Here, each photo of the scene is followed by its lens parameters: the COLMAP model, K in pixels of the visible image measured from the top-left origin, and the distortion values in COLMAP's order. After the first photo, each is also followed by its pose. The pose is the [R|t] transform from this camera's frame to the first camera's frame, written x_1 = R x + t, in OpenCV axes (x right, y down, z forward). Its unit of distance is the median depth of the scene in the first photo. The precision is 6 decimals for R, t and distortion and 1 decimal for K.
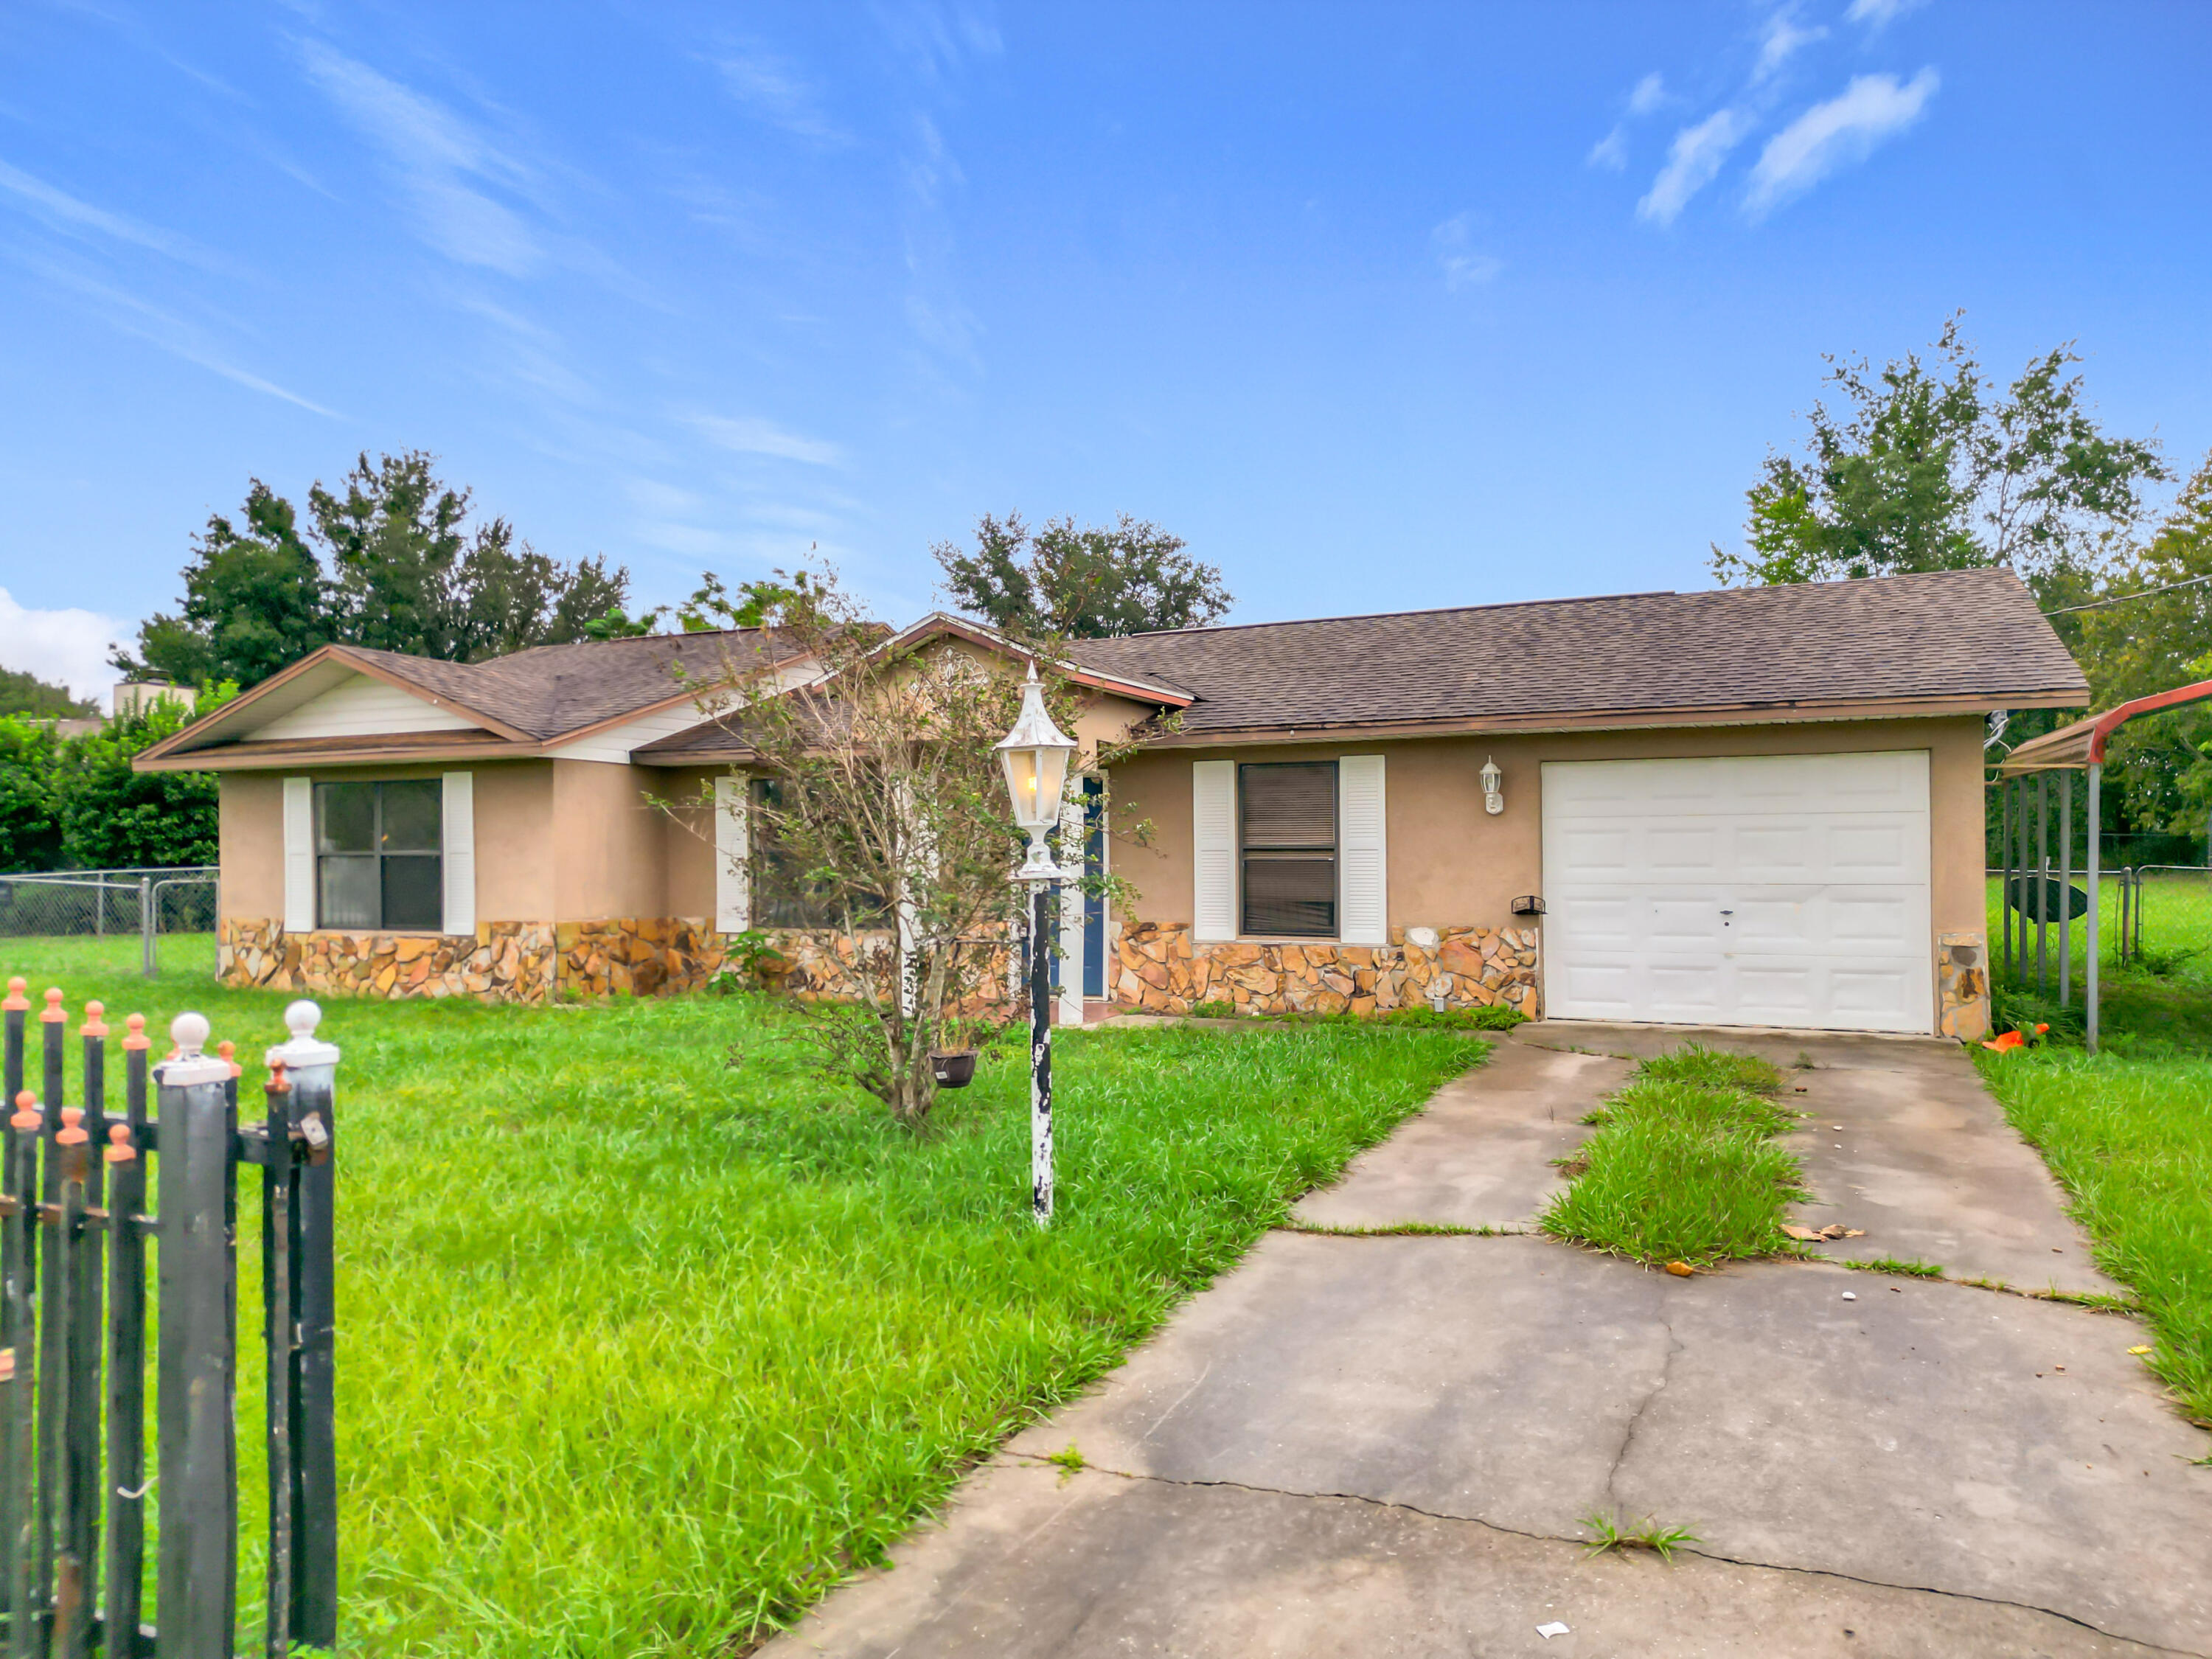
lens RADIAL K [[1545.1, 0, 1096.0], [0, 1545.1, 835.9], [0, 0, 1]] dist [0.098014, -0.120248]
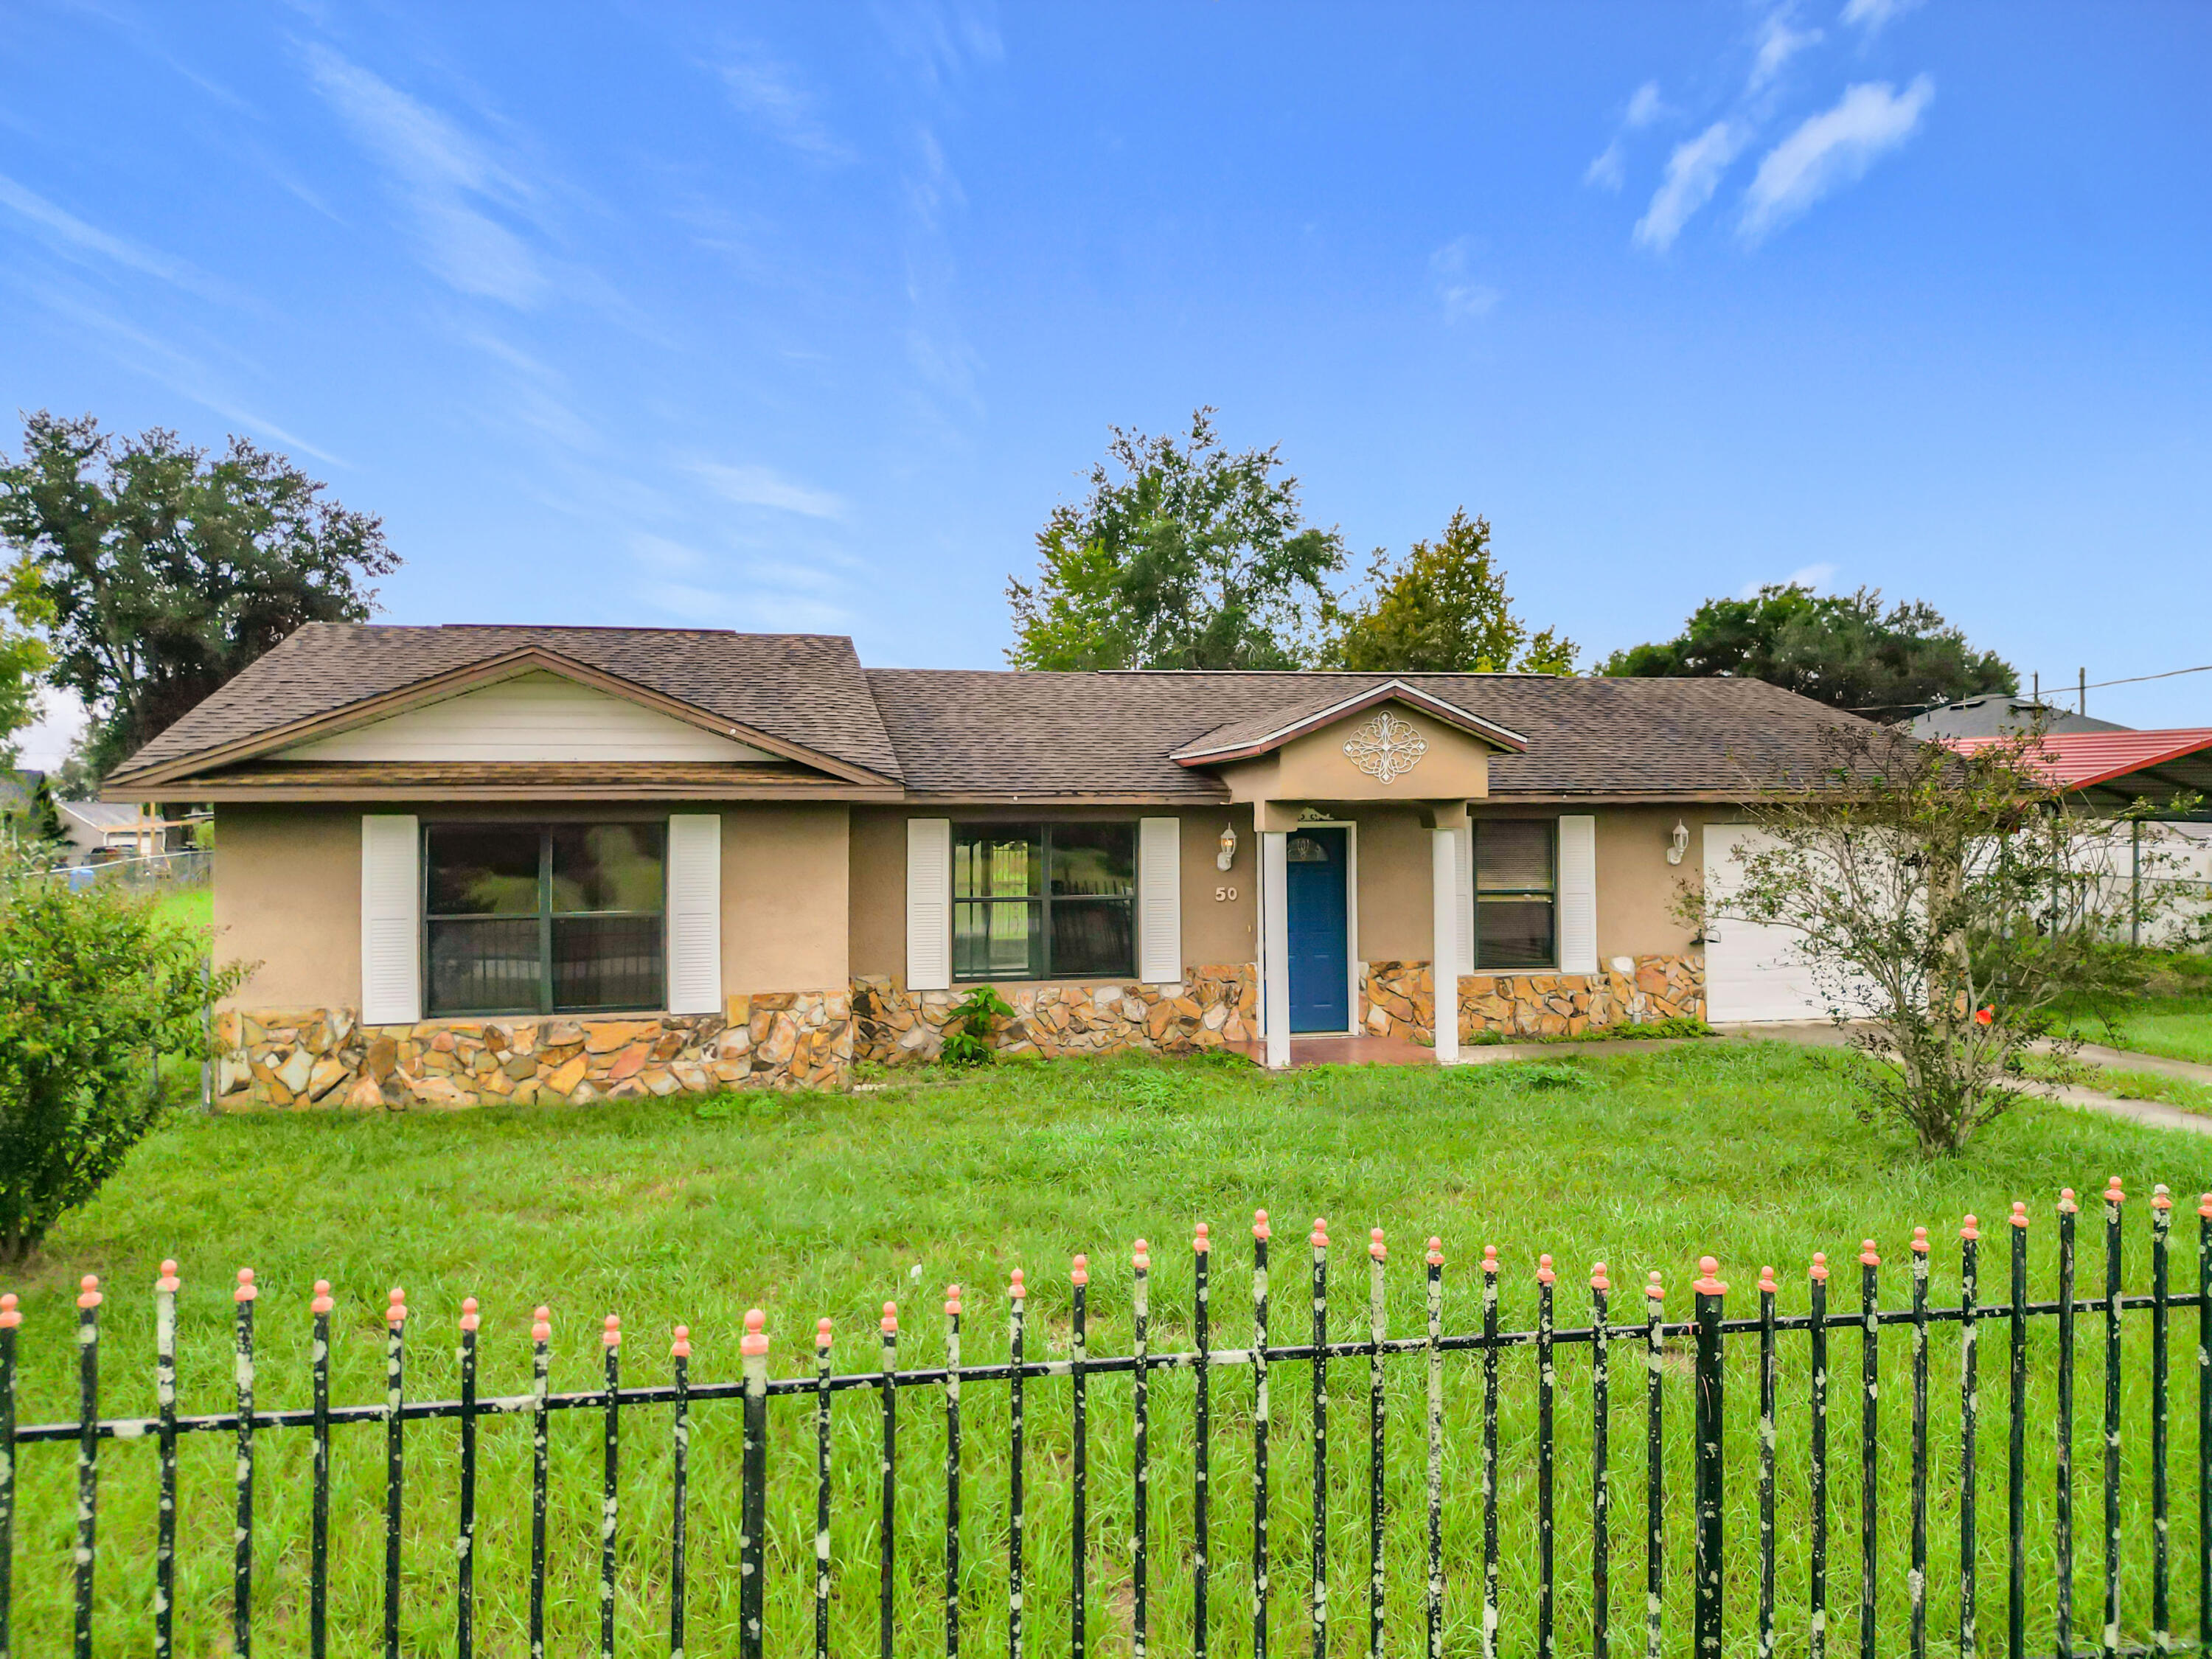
lens RADIAL K [[1601.2, 0, 1089.4], [0, 1601.2, 829.8], [0, 0, 1]] dist [0.080377, -0.105987]
pose [[0.783611, 0.003688, 0.621241, -0.777602], [-0.005332, 0.999985, 0.000789, -0.034445], [-0.621229, -0.003931, 0.783619, 0.220660]]
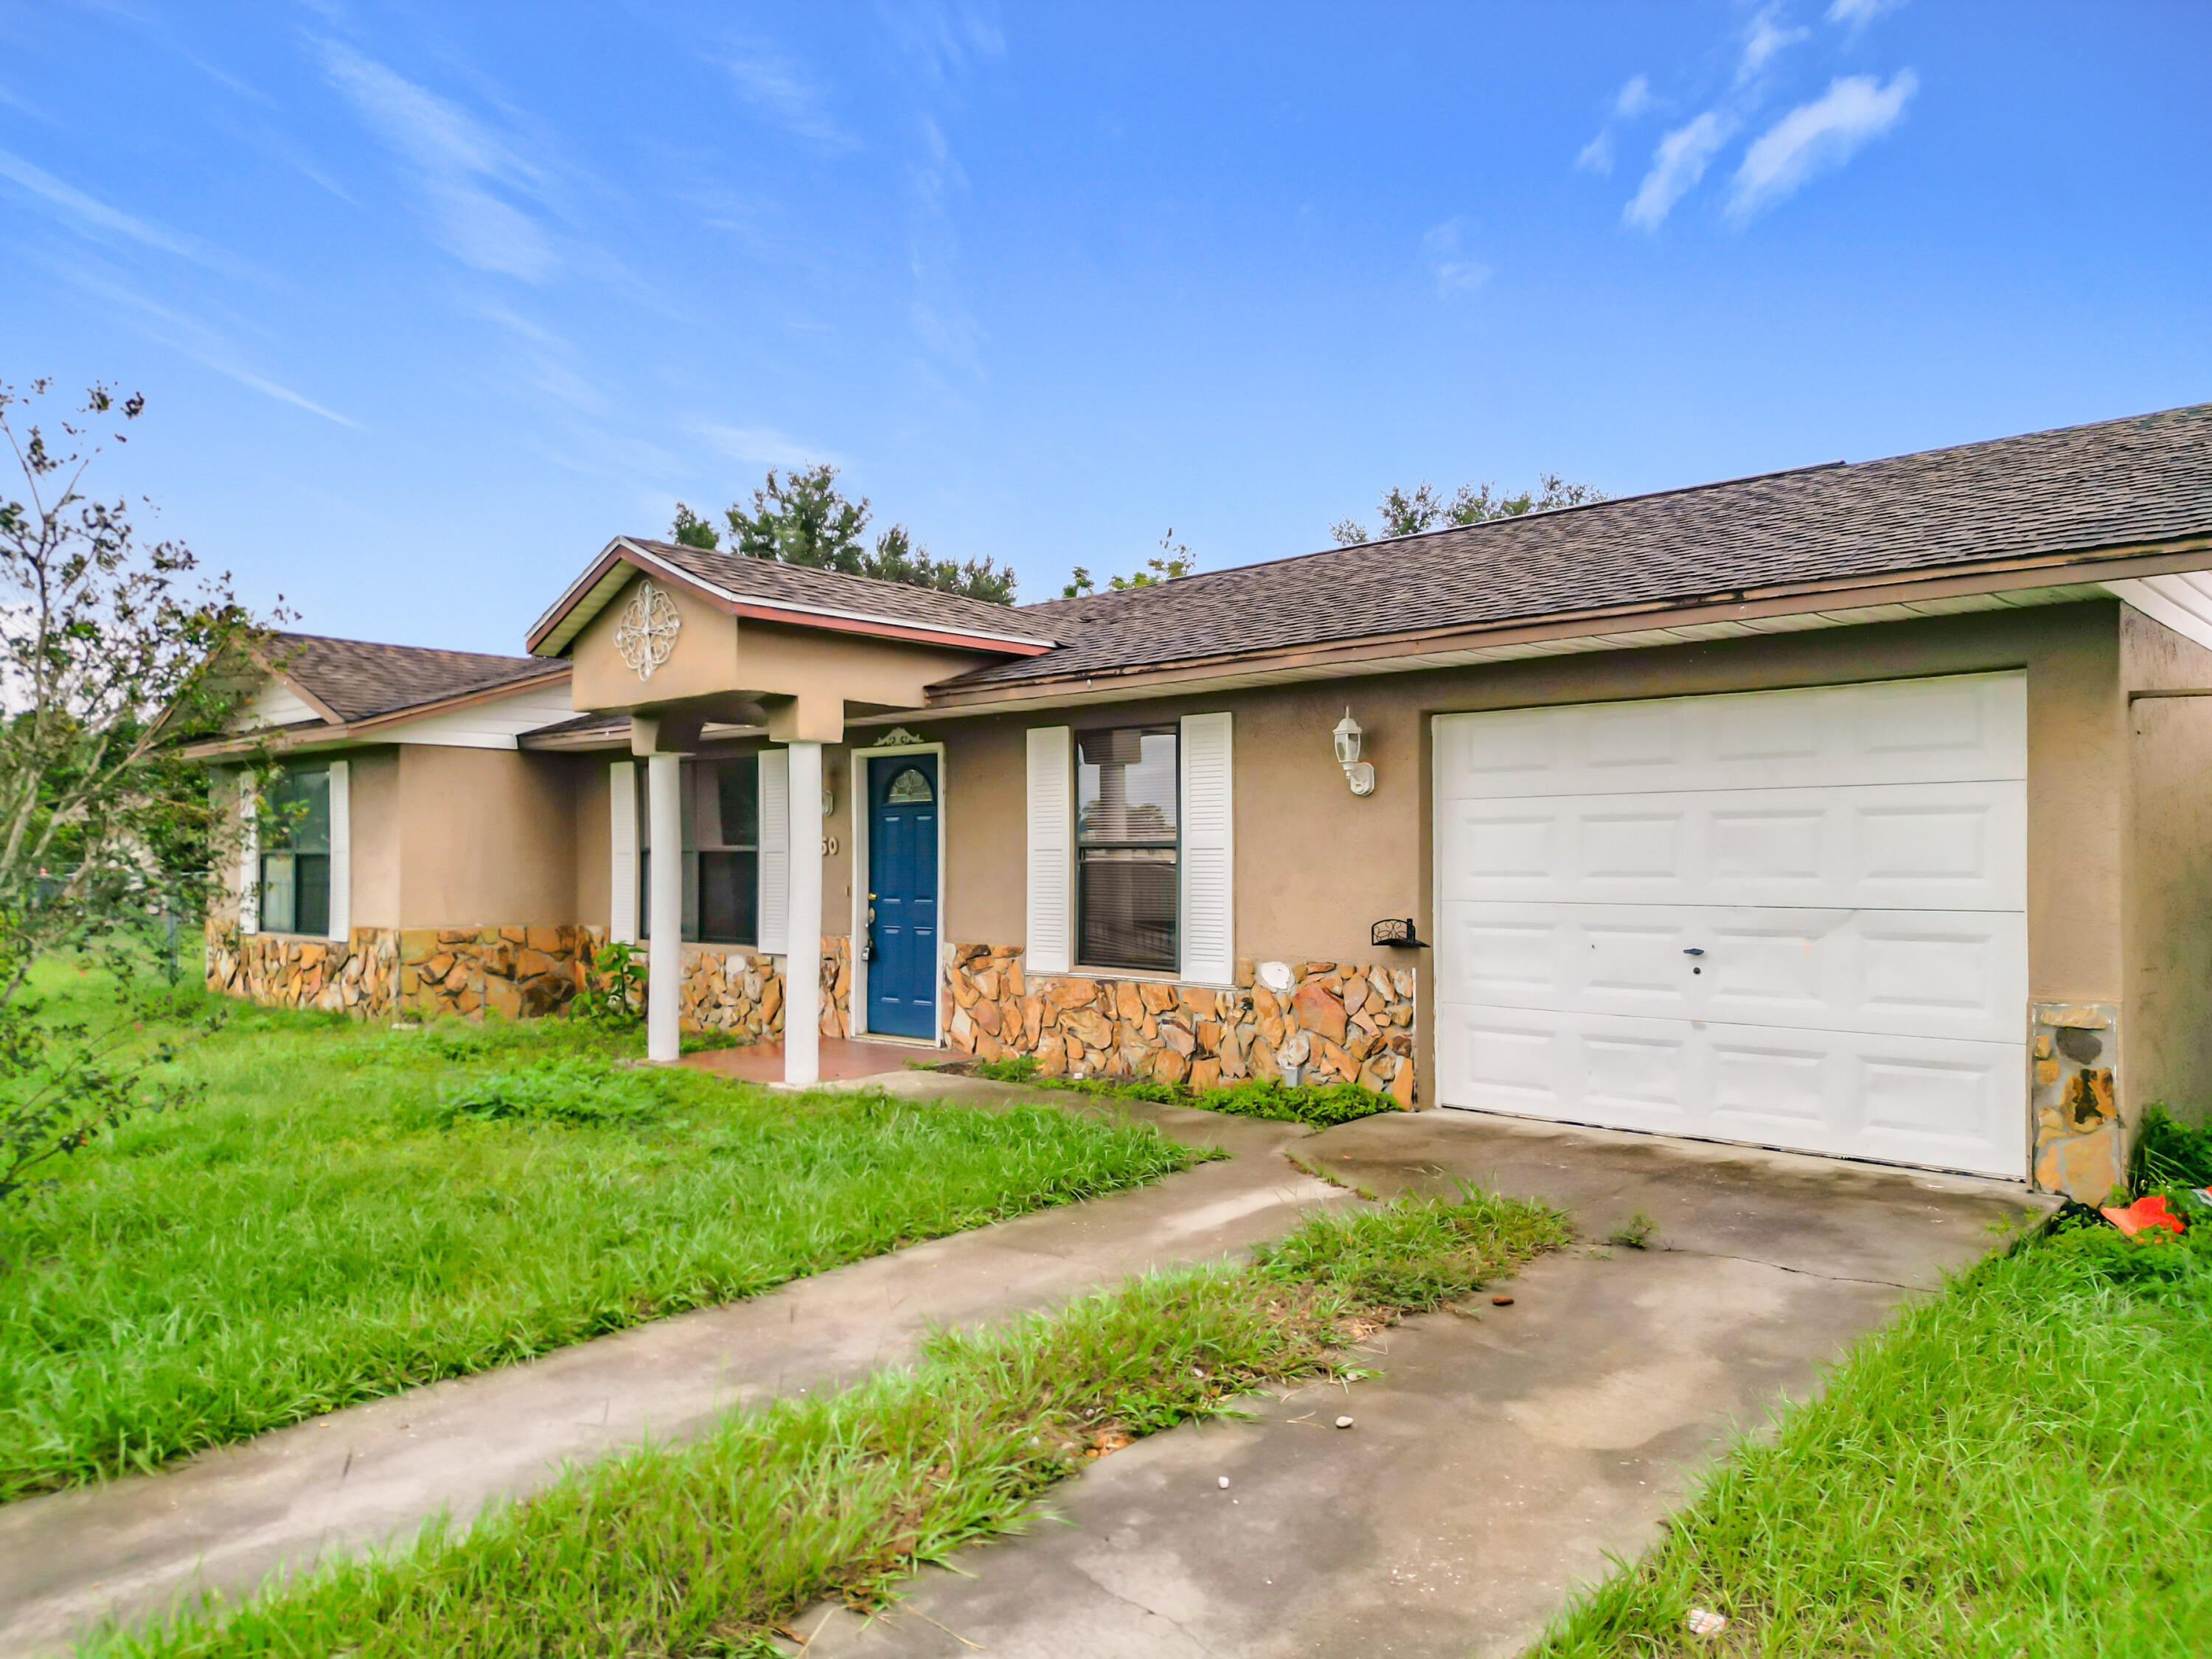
lens RADIAL K [[1545.1, 0, 1096.0], [0, 1545.1, 835.9], [0, 0, 1]] dist [0.098014, -0.120248]
pose [[0.949807, -0.001811, -0.312831, 0.295468], [0.002418, 0.999996, 0.001553, 0.001797], [0.312827, -0.002232, 0.949808, 0.279724]]
